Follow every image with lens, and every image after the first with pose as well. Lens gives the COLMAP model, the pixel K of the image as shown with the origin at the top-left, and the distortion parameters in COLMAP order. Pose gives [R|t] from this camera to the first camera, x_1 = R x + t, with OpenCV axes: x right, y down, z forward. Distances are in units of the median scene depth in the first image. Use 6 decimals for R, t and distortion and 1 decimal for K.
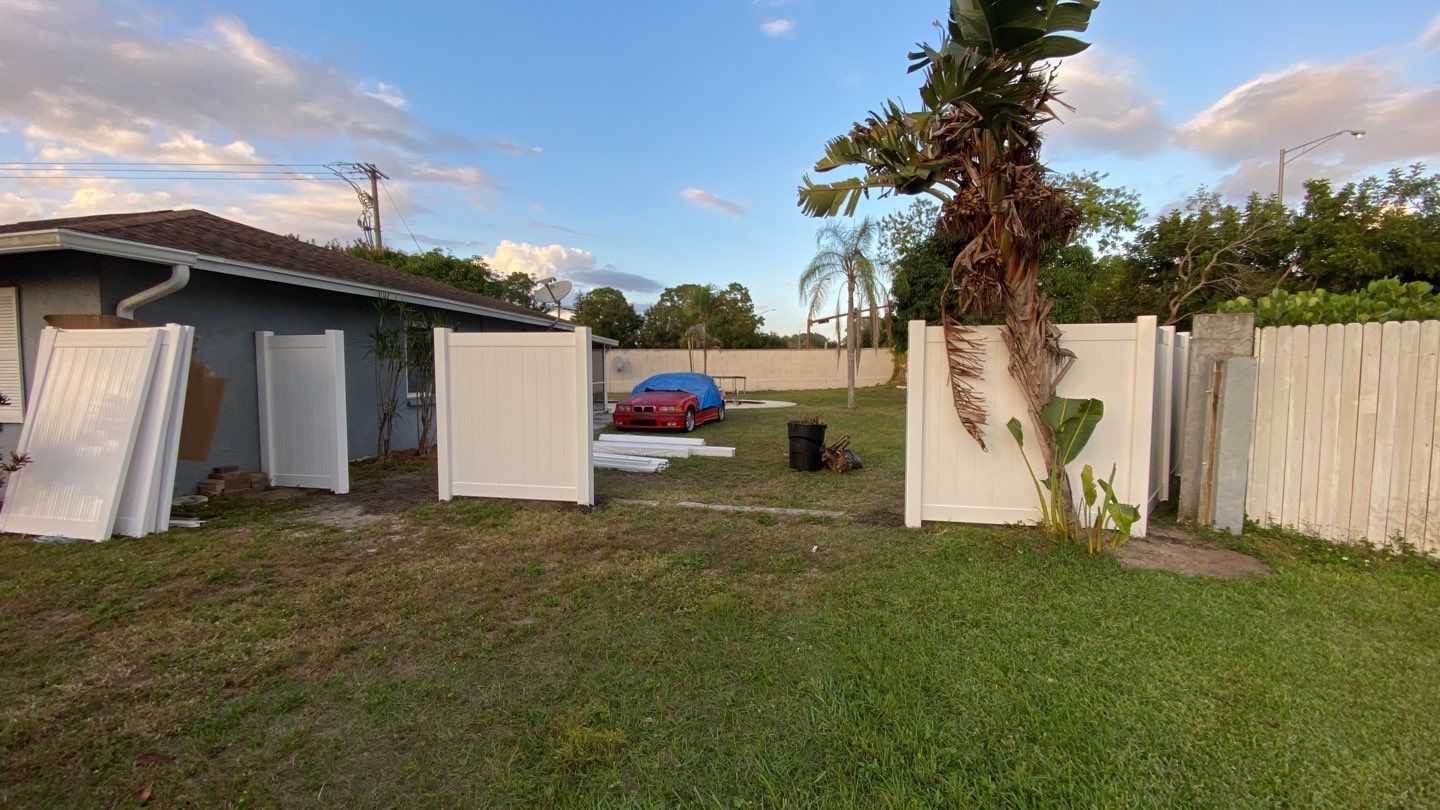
lens RADIAL K [[587.2, 0, 720.6], [0, 587.2, 403.3], [0, 0, 1]] dist [0.012528, -0.018625]
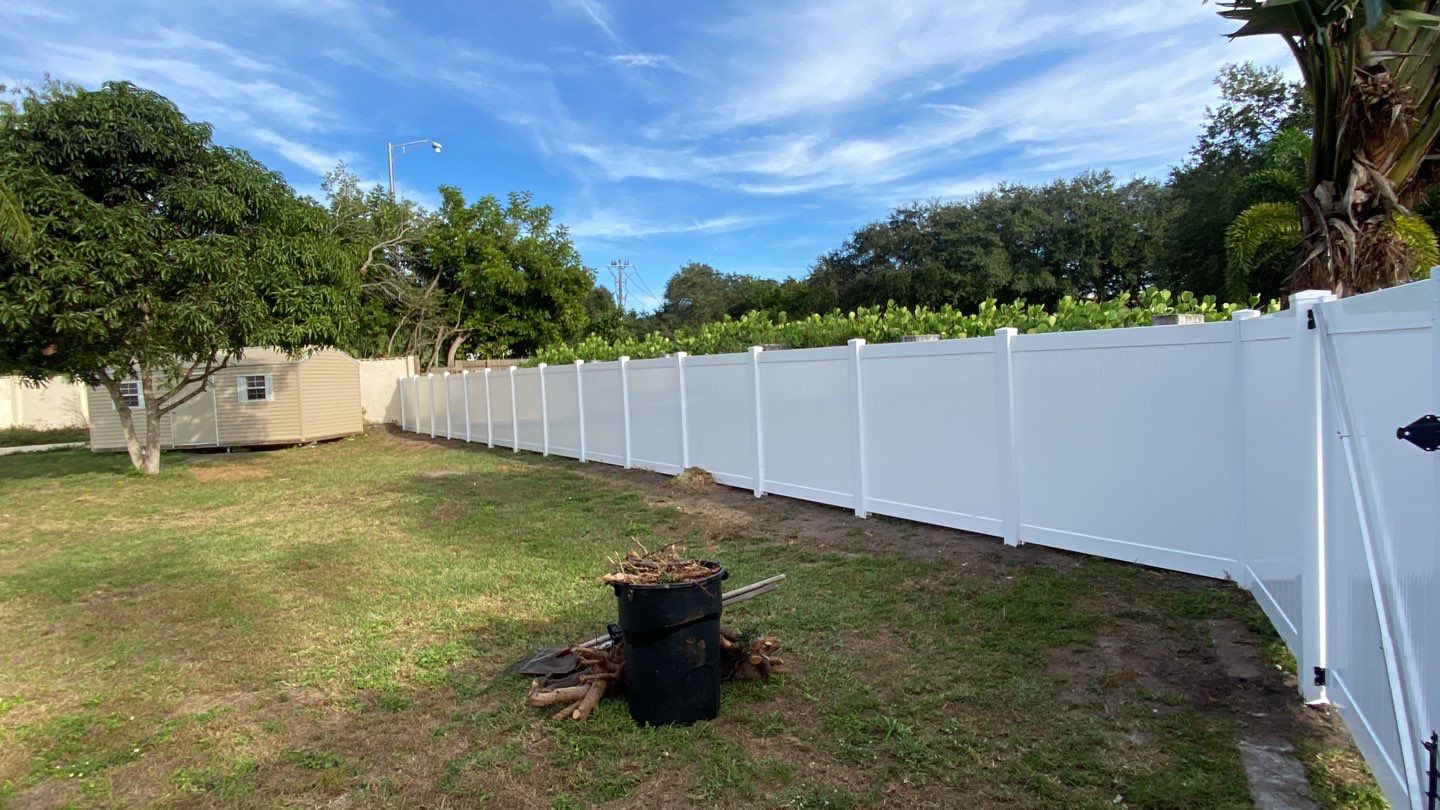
lens RADIAL K [[787.9, 0, 717.2], [0, 787.9, 398.0], [0, 0, 1]] dist [0.006108, -0.017235]
pose [[0.229279, -0.041374, 0.972481, -0.487492], [0.101310, 0.994684, 0.018433, -0.116930], [-0.968074, 0.094296, 0.232252, 1.367165]]
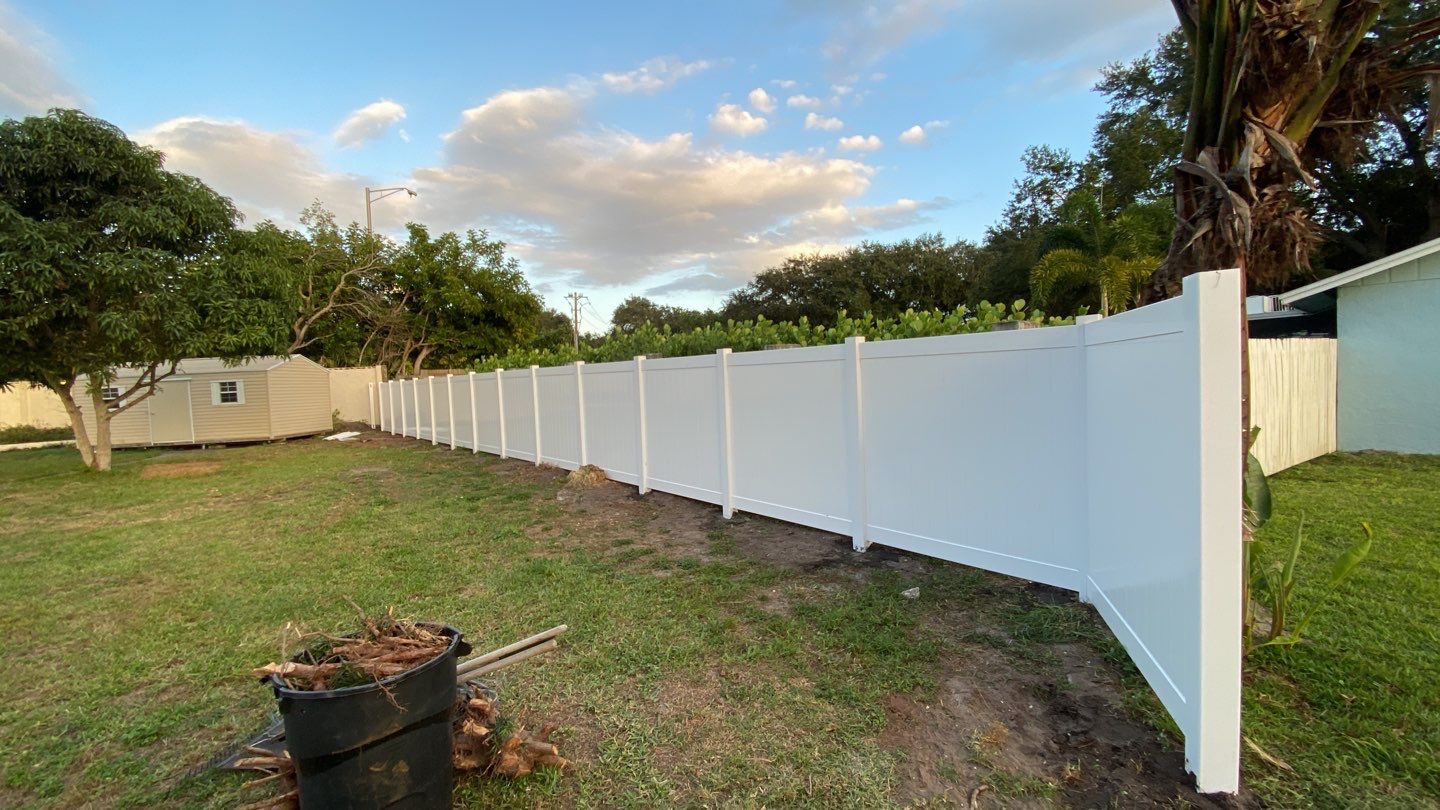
lens RADIAL K [[587.2, 0, 720.6], [0, 587.2, 403.3], [0, 0, 1]] dist [0.012528, -0.018625]
pose [[0.126621, -0.045767, 0.990895, -0.143133], [0.098160, 0.994610, 0.033395, -0.101863], [-0.987082, 0.093038, 0.130431, 1.304268]]
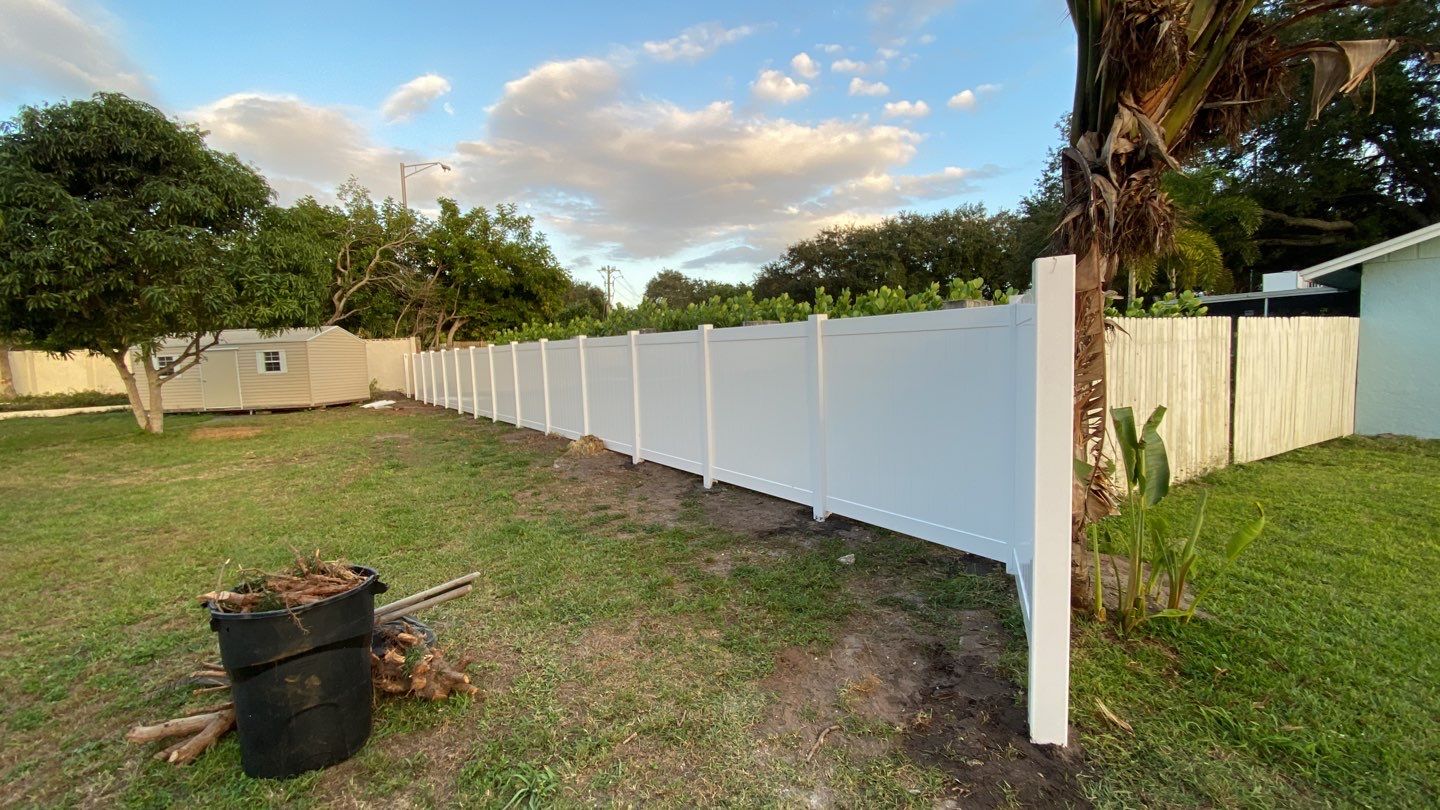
lens RADIAL K [[587.2, 0, 720.6], [0, 587.2, 403.3], [0, 0, 1]] dist [0.012528, -0.018625]
pose [[0.188417, -0.087874, 0.978150, -0.166271], [0.088776, 0.993435, 0.072147, -0.092800], [-0.978068, 0.073243, 0.194982, 1.178224]]
